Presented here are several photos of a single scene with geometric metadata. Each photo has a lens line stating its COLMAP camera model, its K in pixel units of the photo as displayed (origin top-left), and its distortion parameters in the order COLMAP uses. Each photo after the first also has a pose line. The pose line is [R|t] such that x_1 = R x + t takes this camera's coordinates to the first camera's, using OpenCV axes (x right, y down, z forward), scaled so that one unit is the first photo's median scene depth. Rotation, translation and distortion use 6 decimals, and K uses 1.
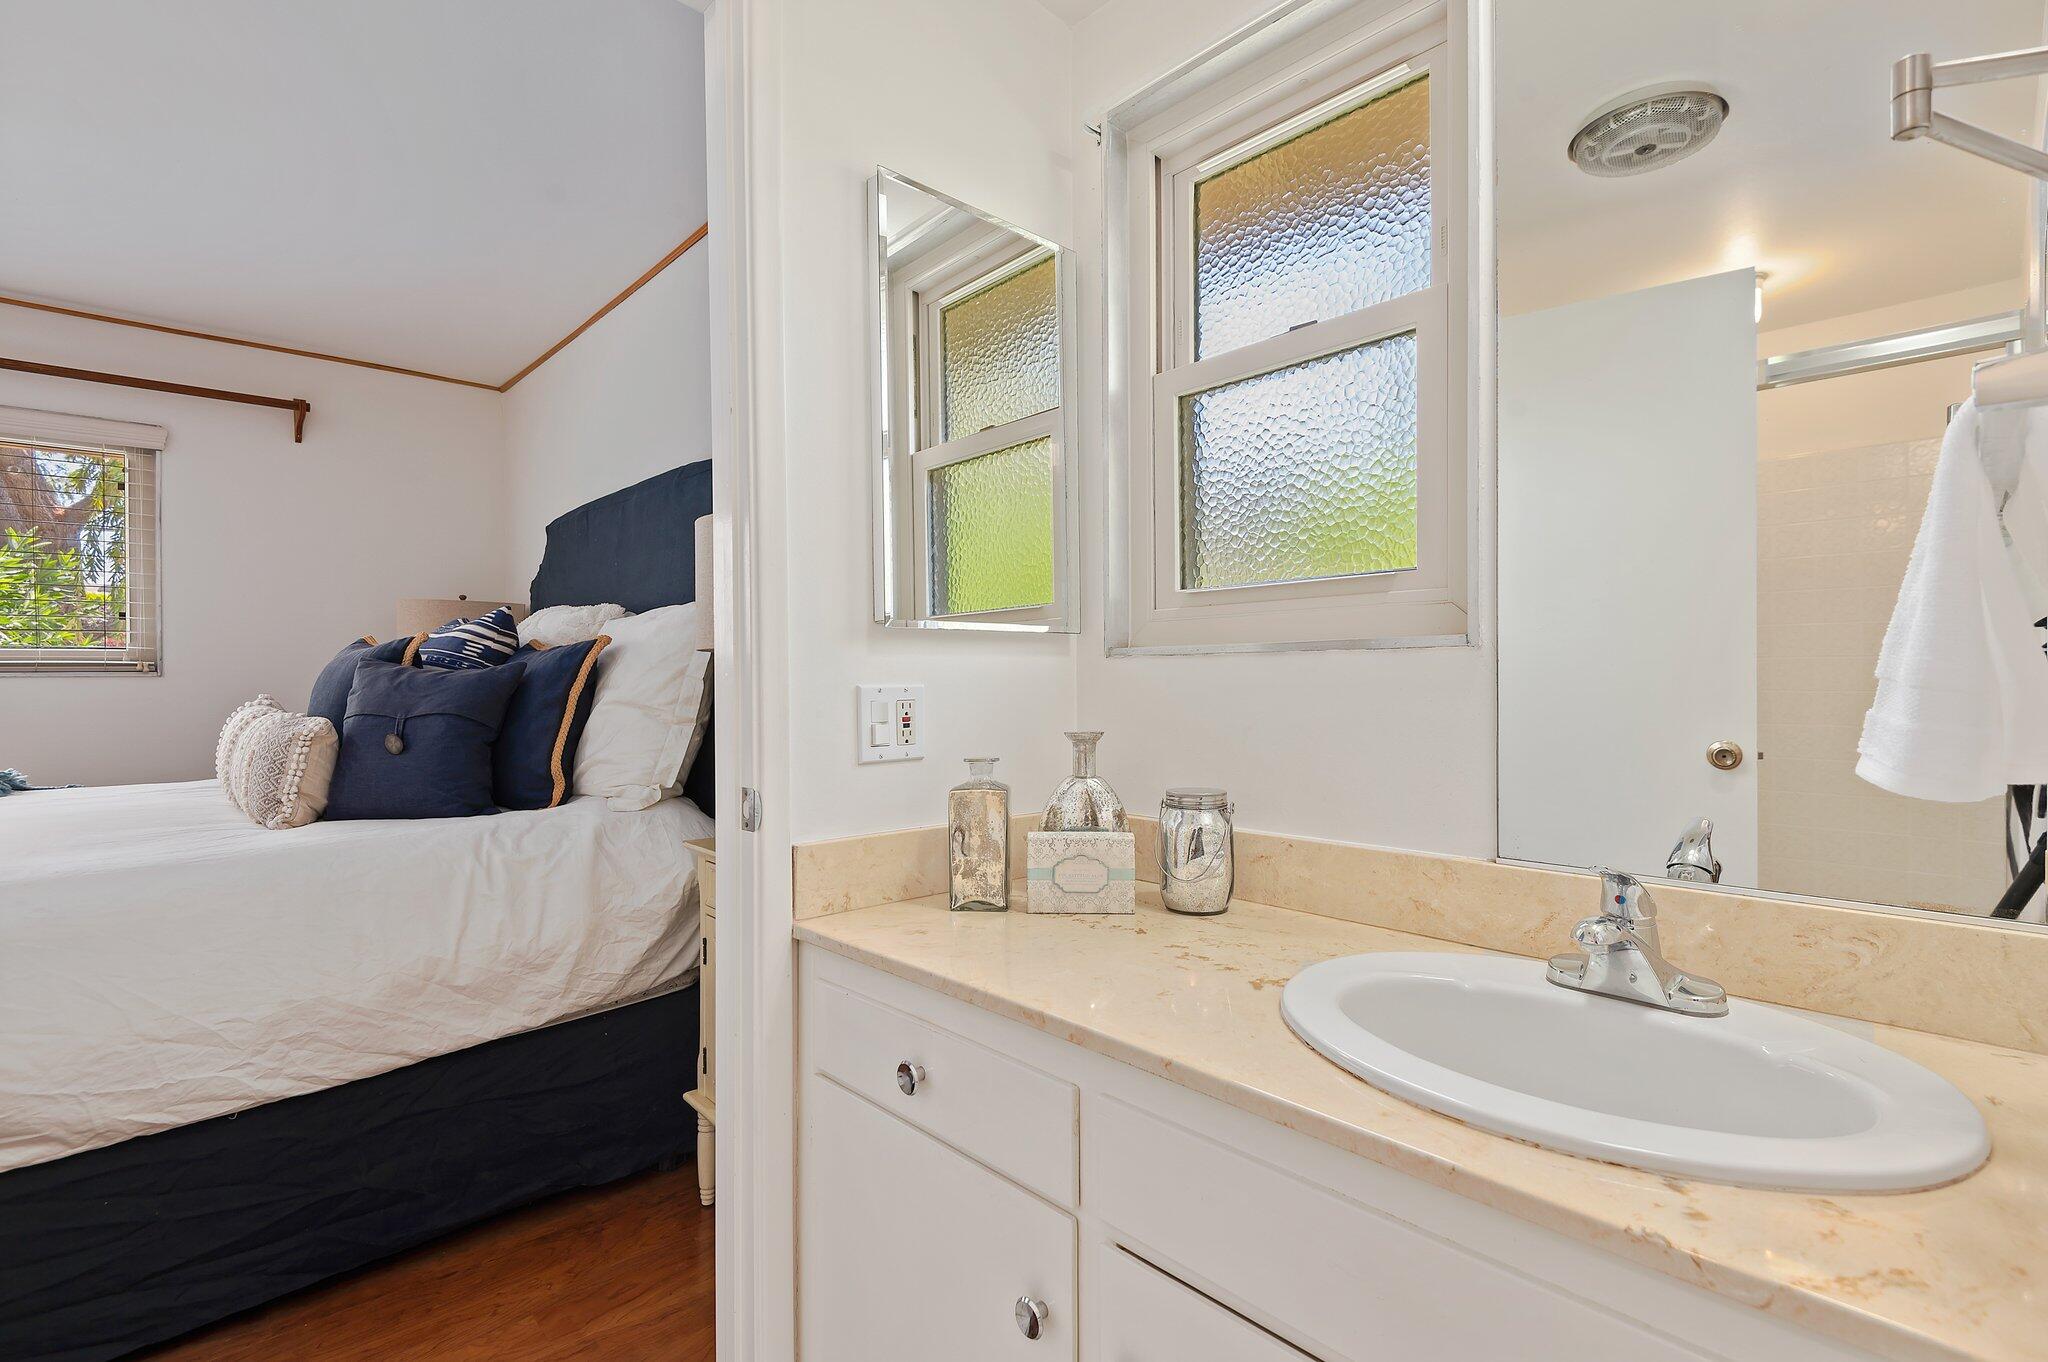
lens RADIAL K [[922.2, 0, 1031.3], [0, 922.2, 682.7], [0, 0, 1]] dist [-0.003682, -0.007159]
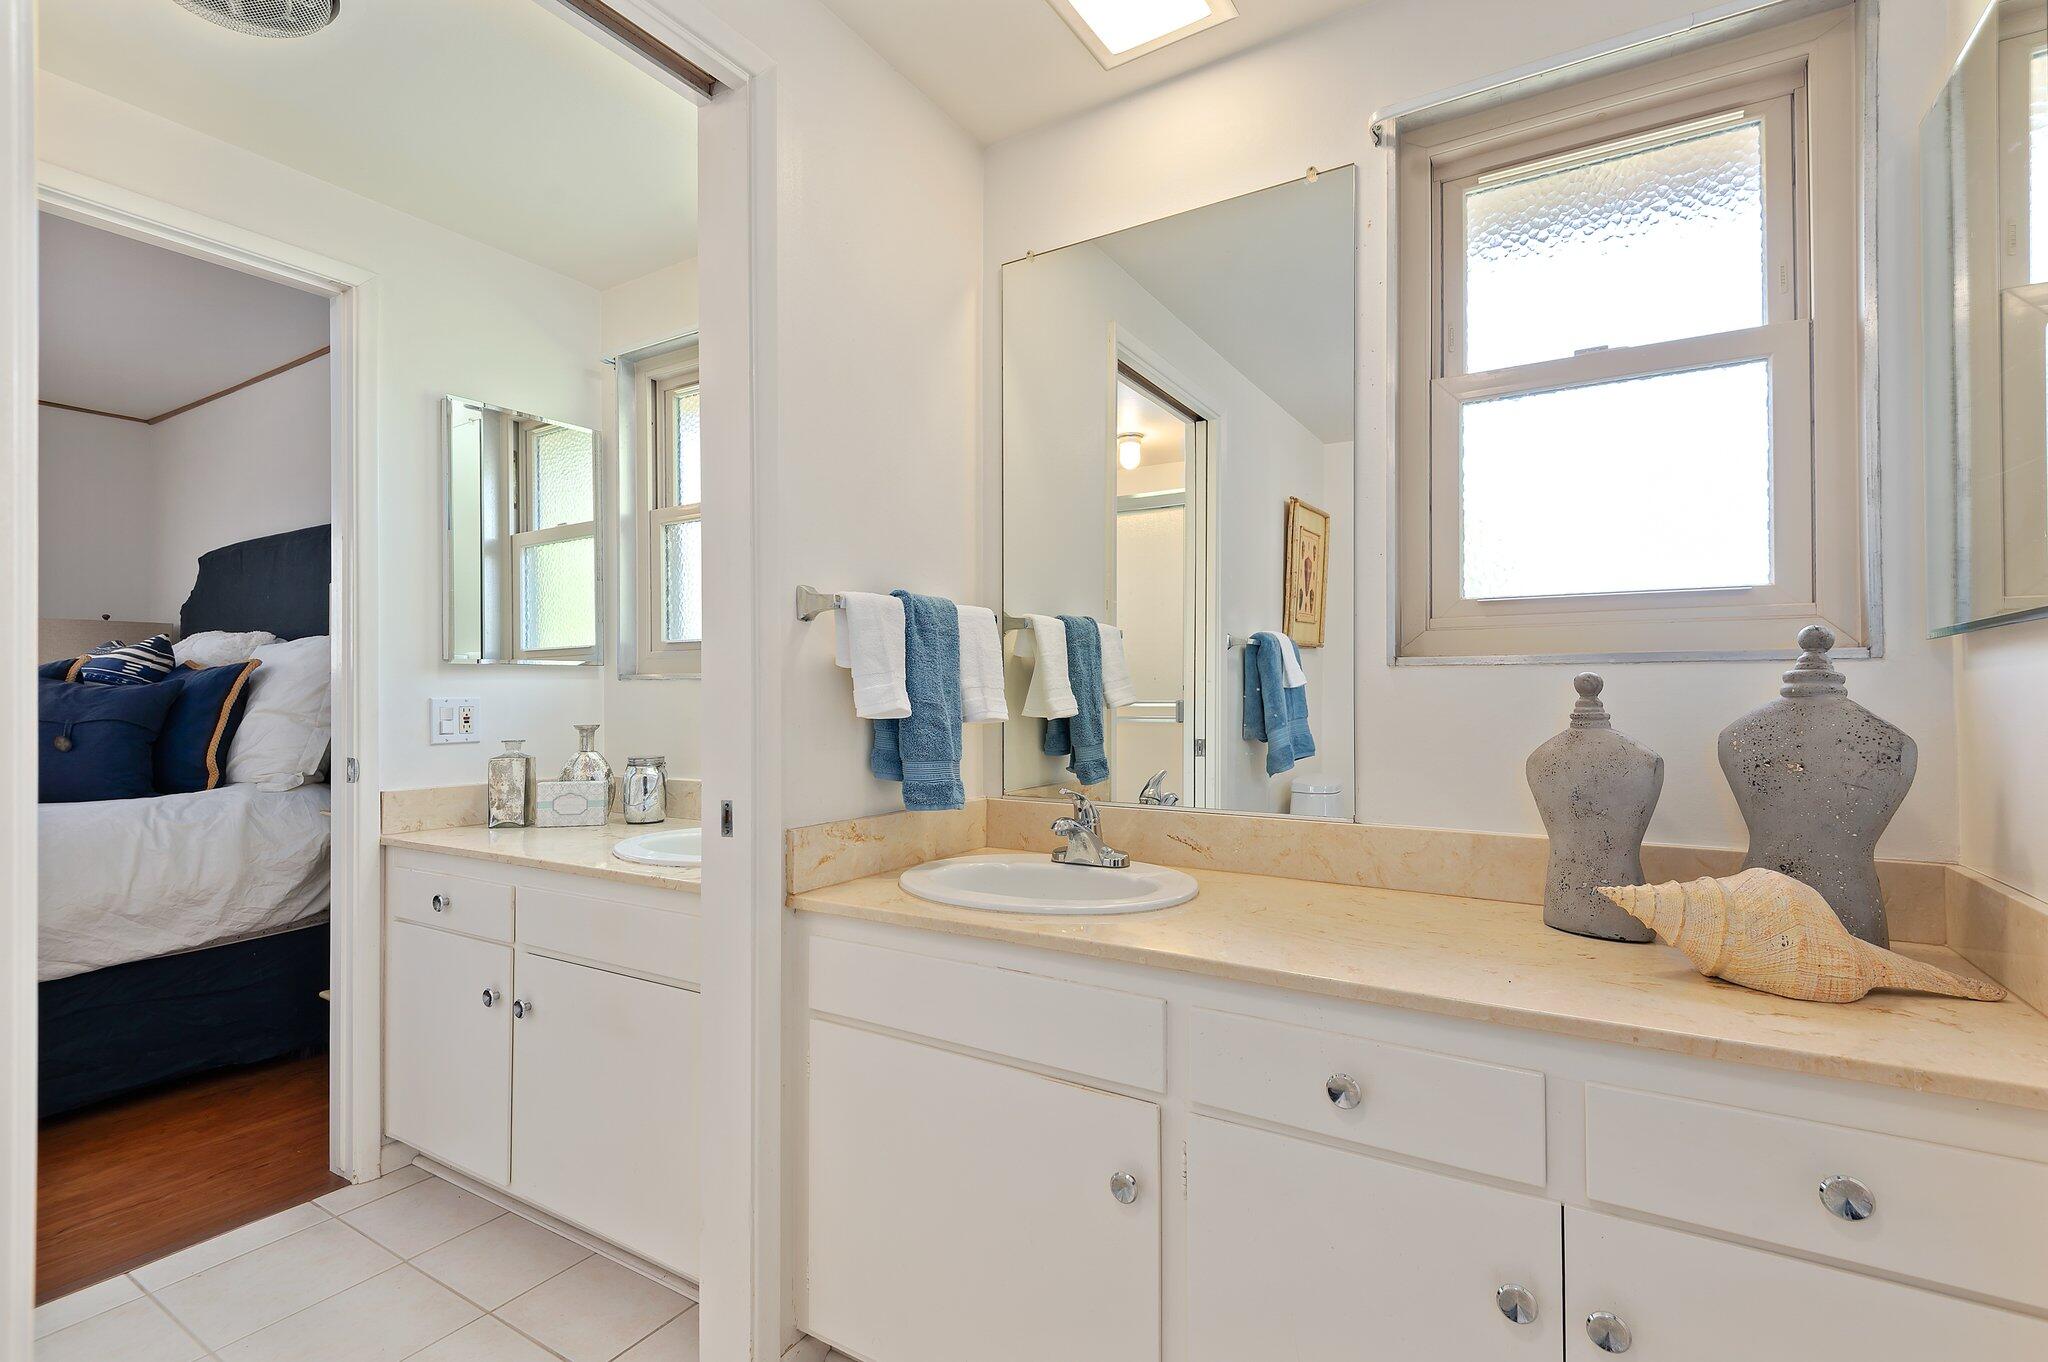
lens RADIAL K [[922.2, 0, 1040.0], [0, 922.2, 676.7], [0, 0, 1]] dist [-0.003682, -0.007159]
pose [[0.963123, 0.003075, 0.269044, 0.304712], [0.001334, 0.999868, -0.016203, -0.005061], [-0.269058, 0.015964, 0.962992, -0.649455]]
